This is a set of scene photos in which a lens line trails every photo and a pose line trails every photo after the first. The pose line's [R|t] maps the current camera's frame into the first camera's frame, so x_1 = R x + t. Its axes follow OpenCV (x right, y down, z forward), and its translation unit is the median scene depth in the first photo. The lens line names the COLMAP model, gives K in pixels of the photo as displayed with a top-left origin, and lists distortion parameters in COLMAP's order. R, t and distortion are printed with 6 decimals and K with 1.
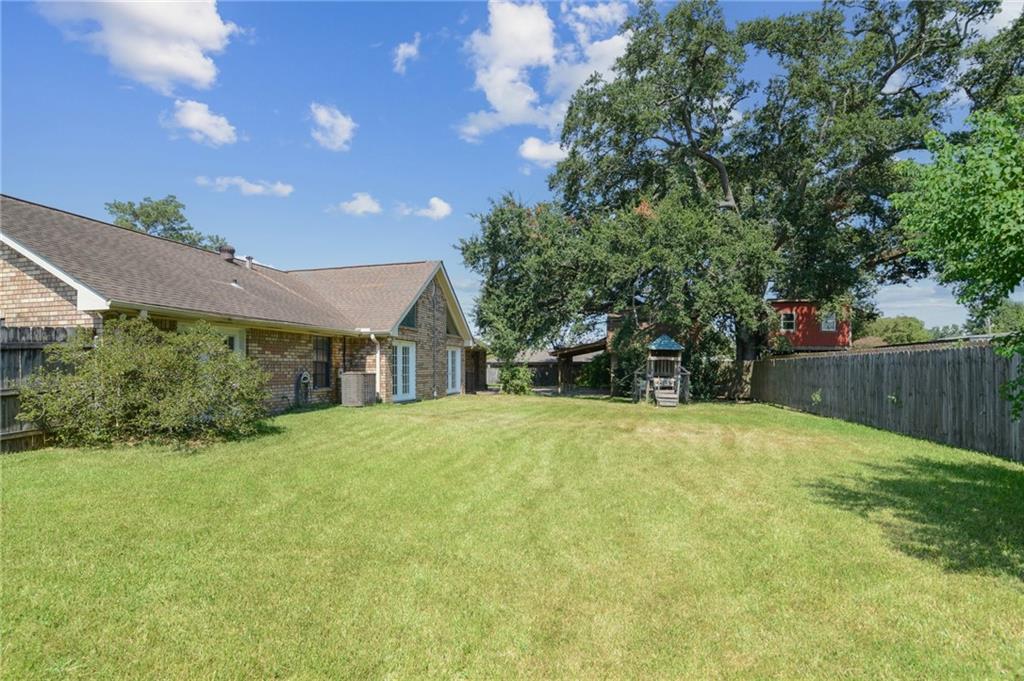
lens RADIAL K [[470.6, 0, 509.7], [0, 470.6, 364.1], [0, 0, 1]] dist [0.000638, 0.000084]
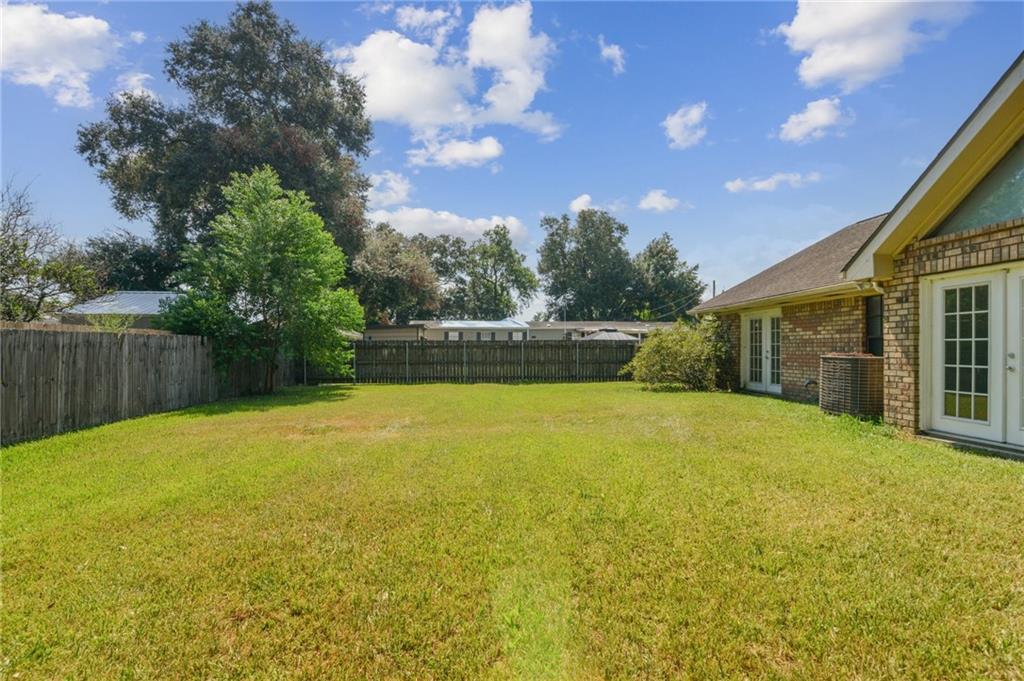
lens RADIAL K [[470.6, 0, 511.8], [0, 470.6, 344.2], [0, 0, 1]] dist [0.000638, 0.000084]
pose [[-0.945958, 0.005341, -0.324244, 0.385697], [0.008657, 0.999924, -0.008785, 0.008512], [0.324173, -0.011117, -0.945933, 2.226303]]
